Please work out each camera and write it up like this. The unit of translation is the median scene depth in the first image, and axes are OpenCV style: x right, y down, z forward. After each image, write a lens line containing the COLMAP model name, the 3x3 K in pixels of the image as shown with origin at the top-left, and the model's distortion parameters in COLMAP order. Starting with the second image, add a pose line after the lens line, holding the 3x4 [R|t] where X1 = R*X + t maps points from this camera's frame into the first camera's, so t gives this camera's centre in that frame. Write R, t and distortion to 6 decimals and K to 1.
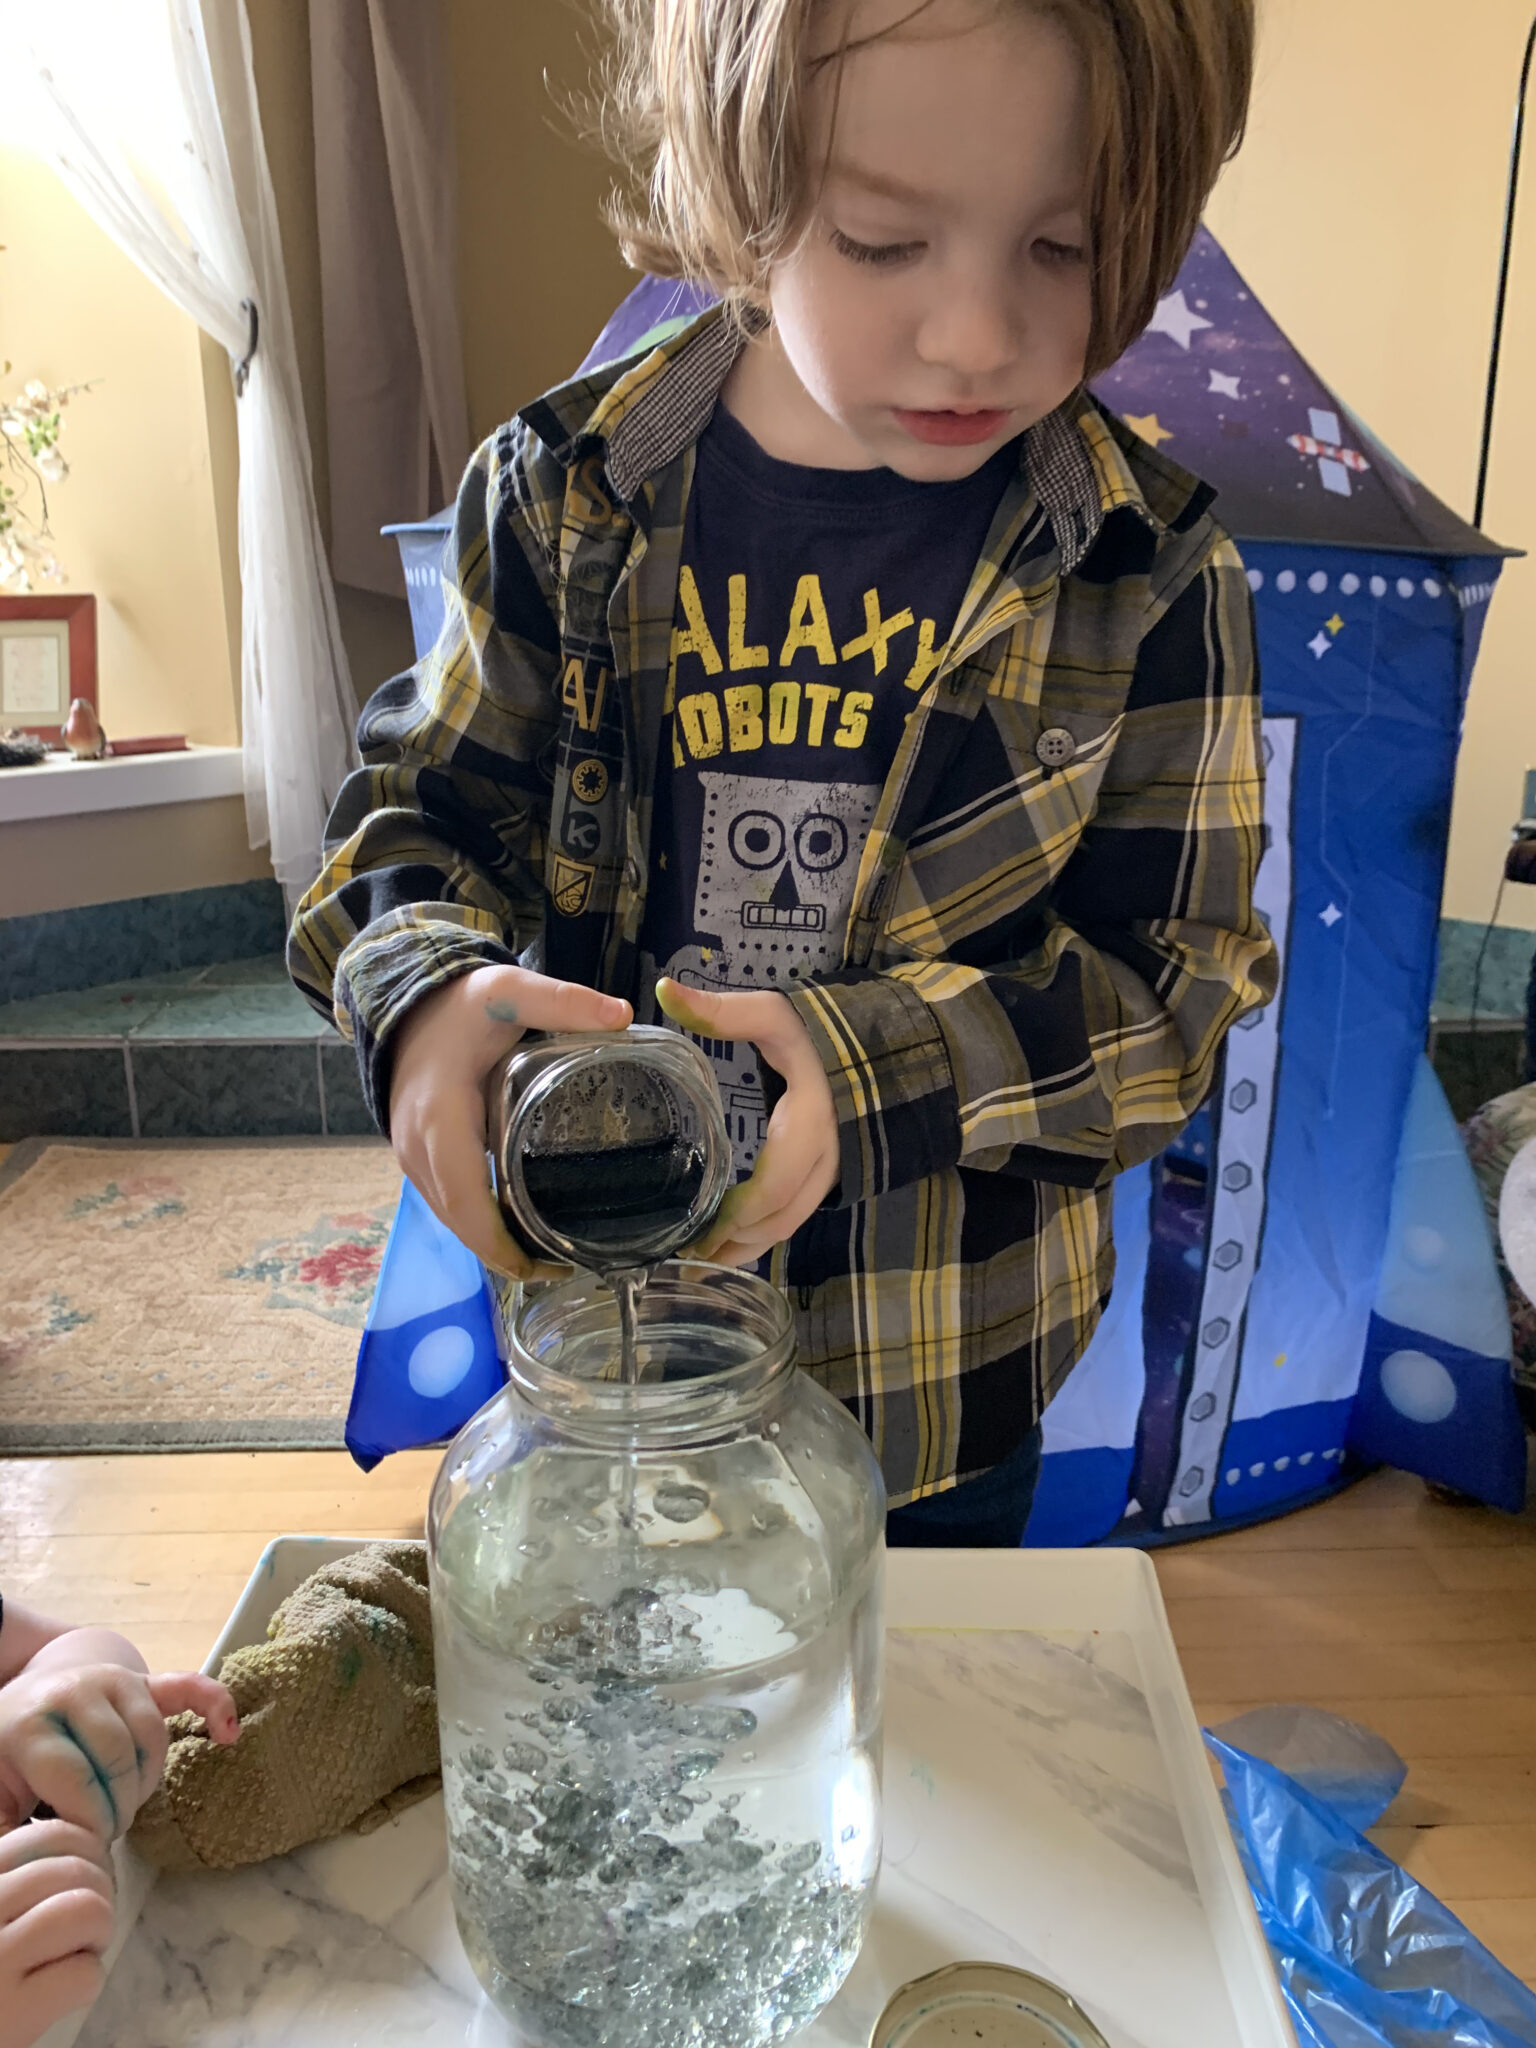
lens RADIAL K [[1612.3, 0, 779.7], [0, 1612.3, 1018.9], [0, 0, 1]] dist [0.002261, -0.003126]
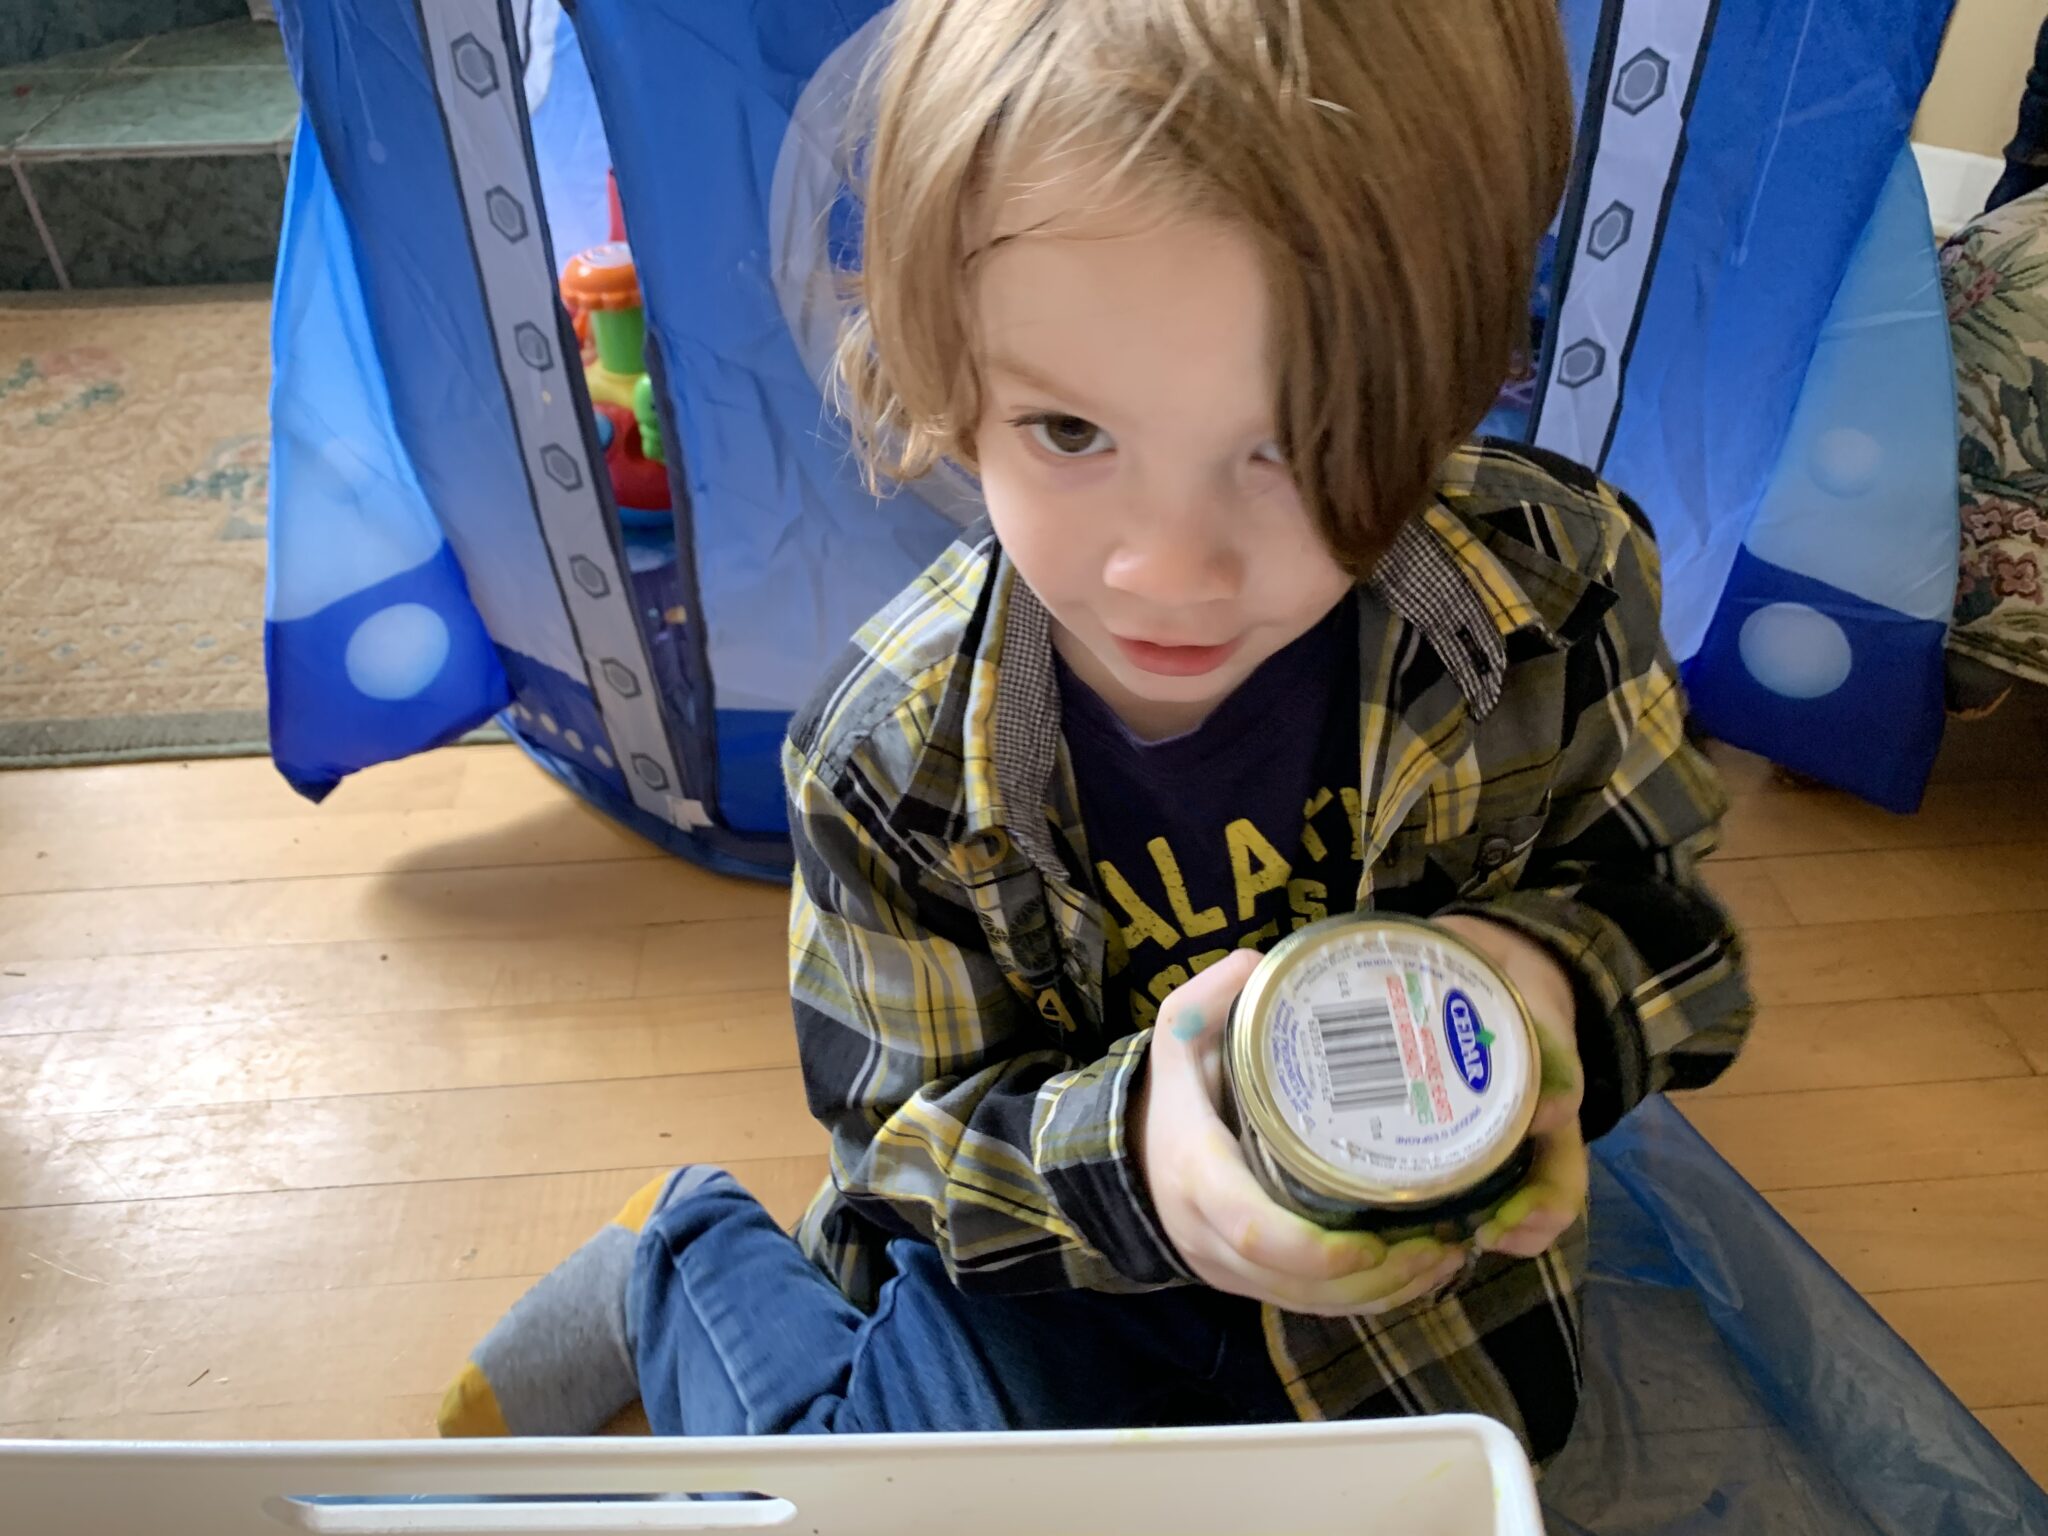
lens RADIAL K [[1612.3, 0, 1019.2], [0, 1612.3, 762.6], [0, 0, 1]] dist [0.002261, -0.003126]
pose [[0.999302, -0.032709, 0.018063, 0.032762], [0.023200, 0.922098, 0.386261, -0.004761], [-0.029290, -0.385572, 0.922213, 0.253589]]
